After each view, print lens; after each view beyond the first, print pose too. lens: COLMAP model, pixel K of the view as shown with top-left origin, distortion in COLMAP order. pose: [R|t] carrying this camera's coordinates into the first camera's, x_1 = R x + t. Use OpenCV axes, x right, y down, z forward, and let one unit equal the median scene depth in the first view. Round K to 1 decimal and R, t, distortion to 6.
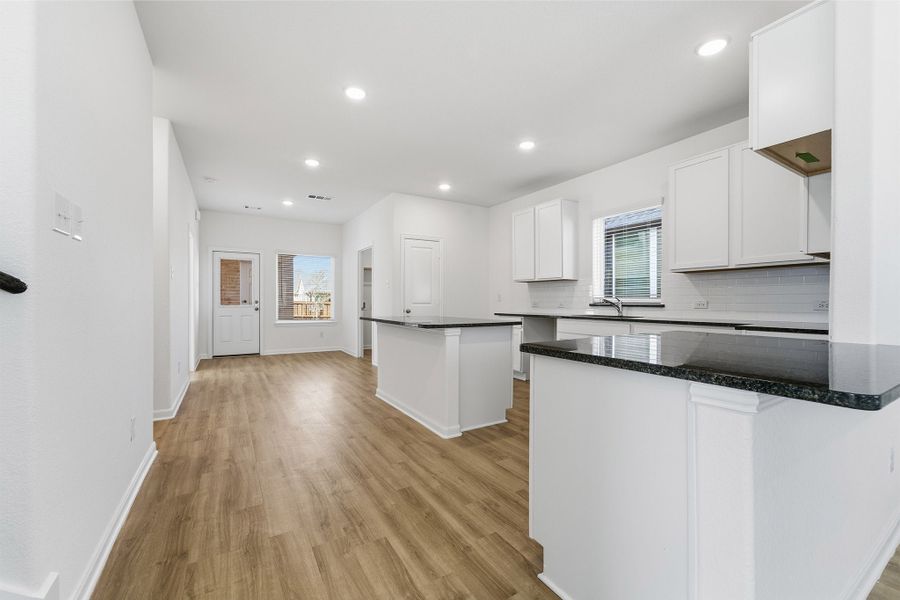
lens RADIAL K [[367.4, 0, 445.8], [0, 367.4, 298.3], [0, 0, 1]] dist [-0.014735, 0.004131]
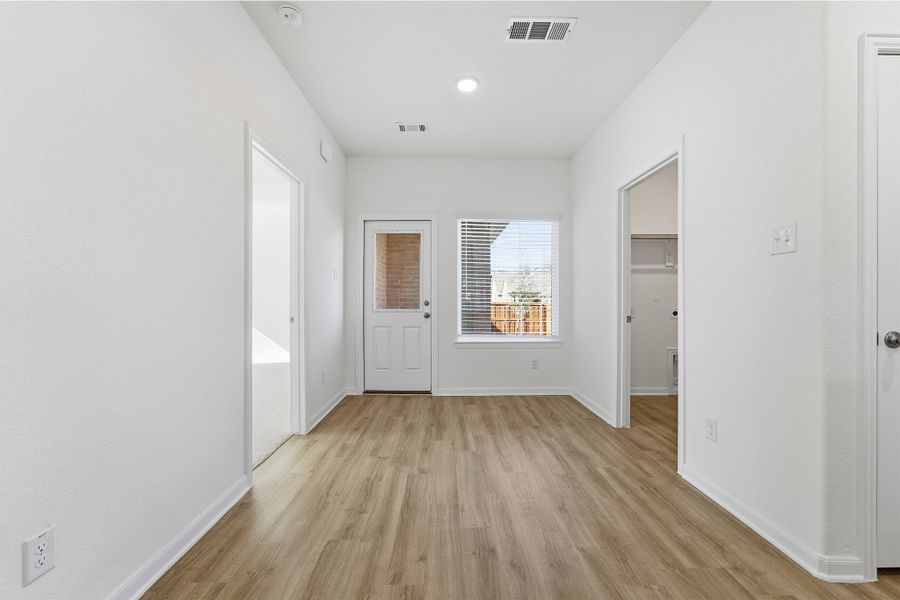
lens RADIAL K [[367.4, 0, 450.8], [0, 367.4, 299.9], [0, 0, 1]] dist [-0.014735, 0.004131]
pose [[0.865613, -0.000038, -0.500714, -0.190861], [0.000961, 0.999998, 0.001585, 0.003052], [0.500713, -0.001853, 0.865611, 0.511212]]
